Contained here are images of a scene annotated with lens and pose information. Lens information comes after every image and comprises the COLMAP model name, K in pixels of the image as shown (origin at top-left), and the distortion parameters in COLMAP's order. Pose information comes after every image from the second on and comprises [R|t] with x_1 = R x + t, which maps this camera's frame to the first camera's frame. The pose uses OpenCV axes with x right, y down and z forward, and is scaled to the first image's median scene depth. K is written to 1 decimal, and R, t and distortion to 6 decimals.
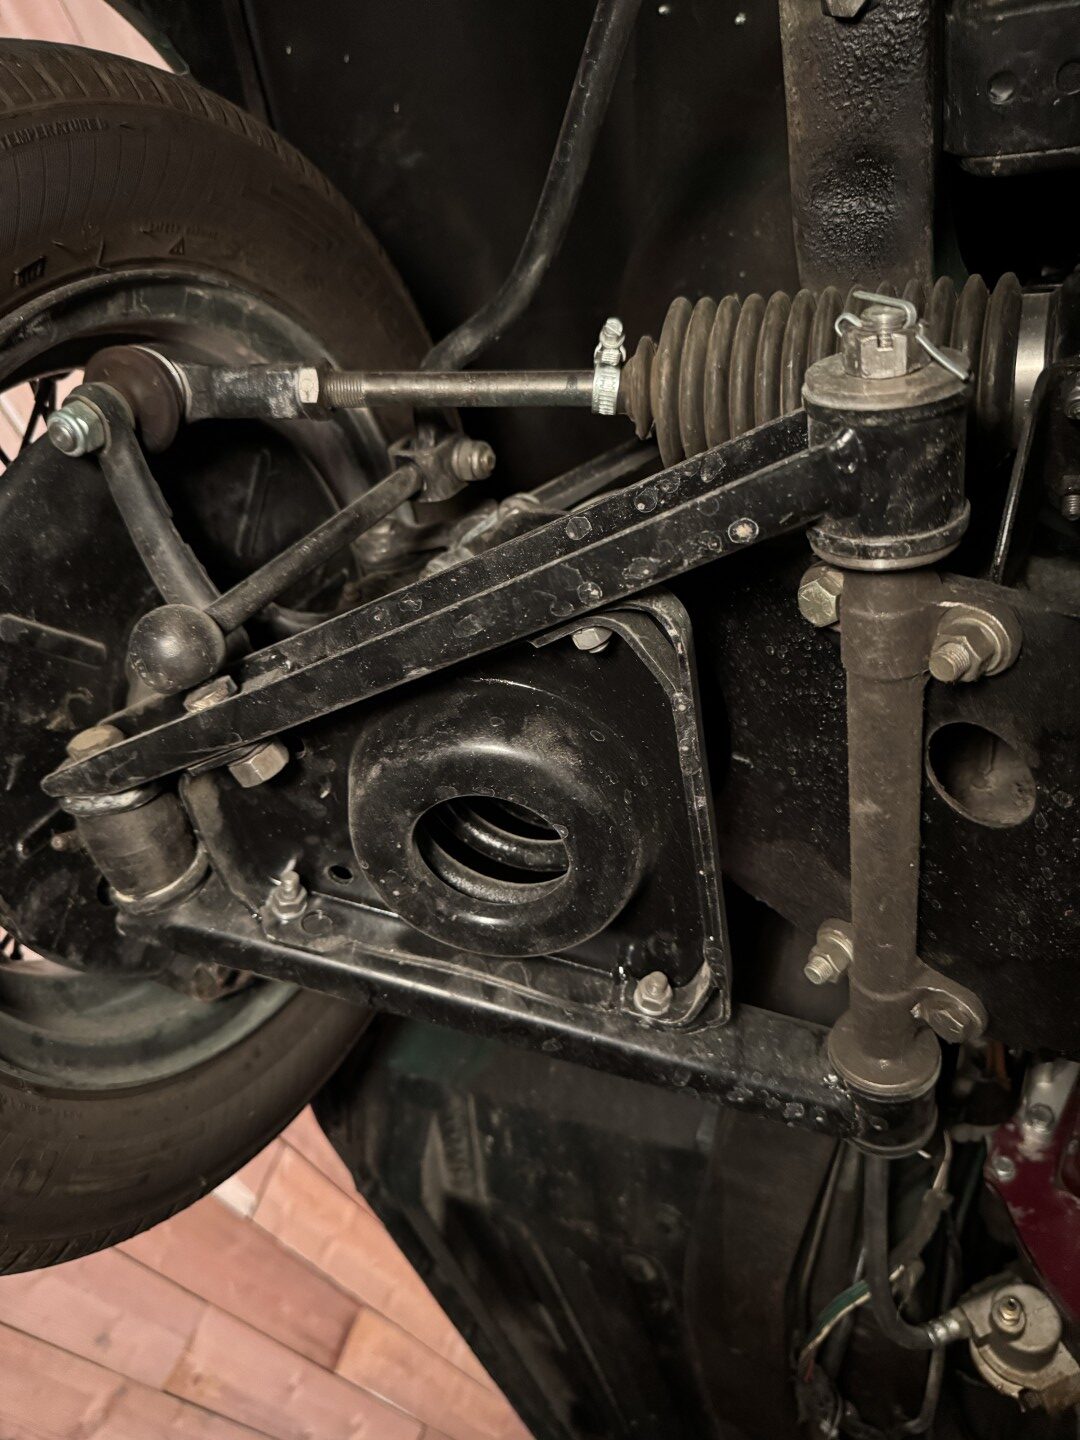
lens RADIAL K [[1096.9, 0, 526.7], [0, 1096.9, 661.1], [0, 0, 1]] dist [0.039503, -0.053238]
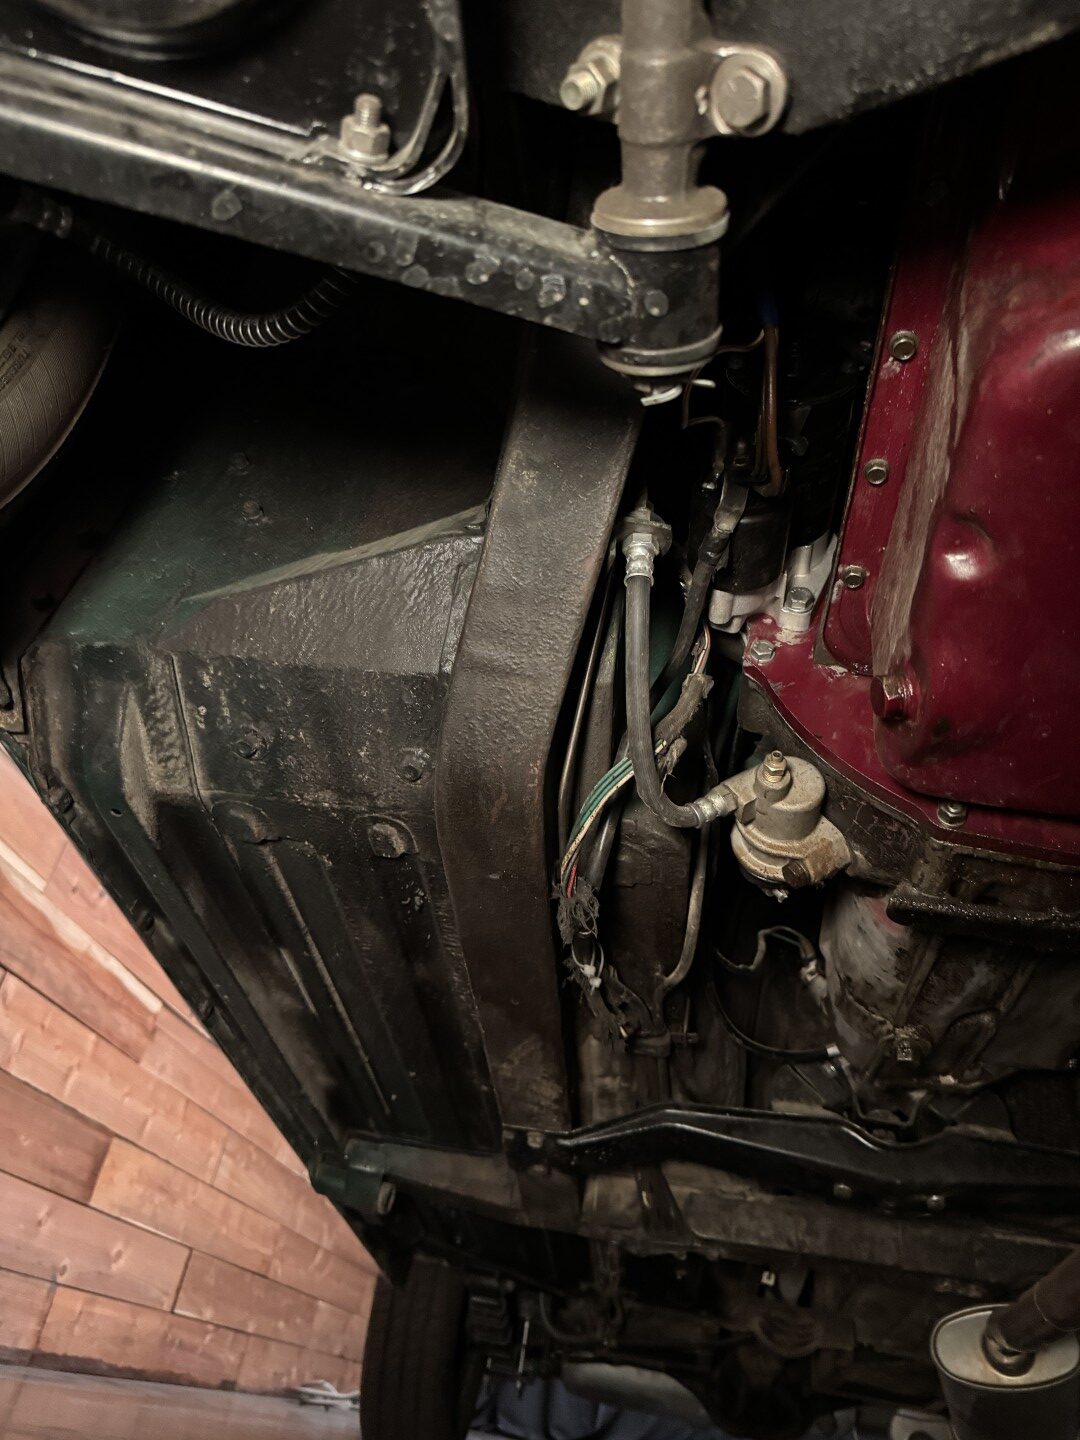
lens RADIAL K [[1096.9, 0, 546.4], [0, 1096.9, 706.9], [0, 0, 1]] dist [0.039503, -0.053238]
pose [[0.967685, -0.063496, 0.244035, 0.016552], [0.029947, 0.989867, 0.138804, 0.326308], [-0.250376, -0.127011, 0.959781, 0.120197]]
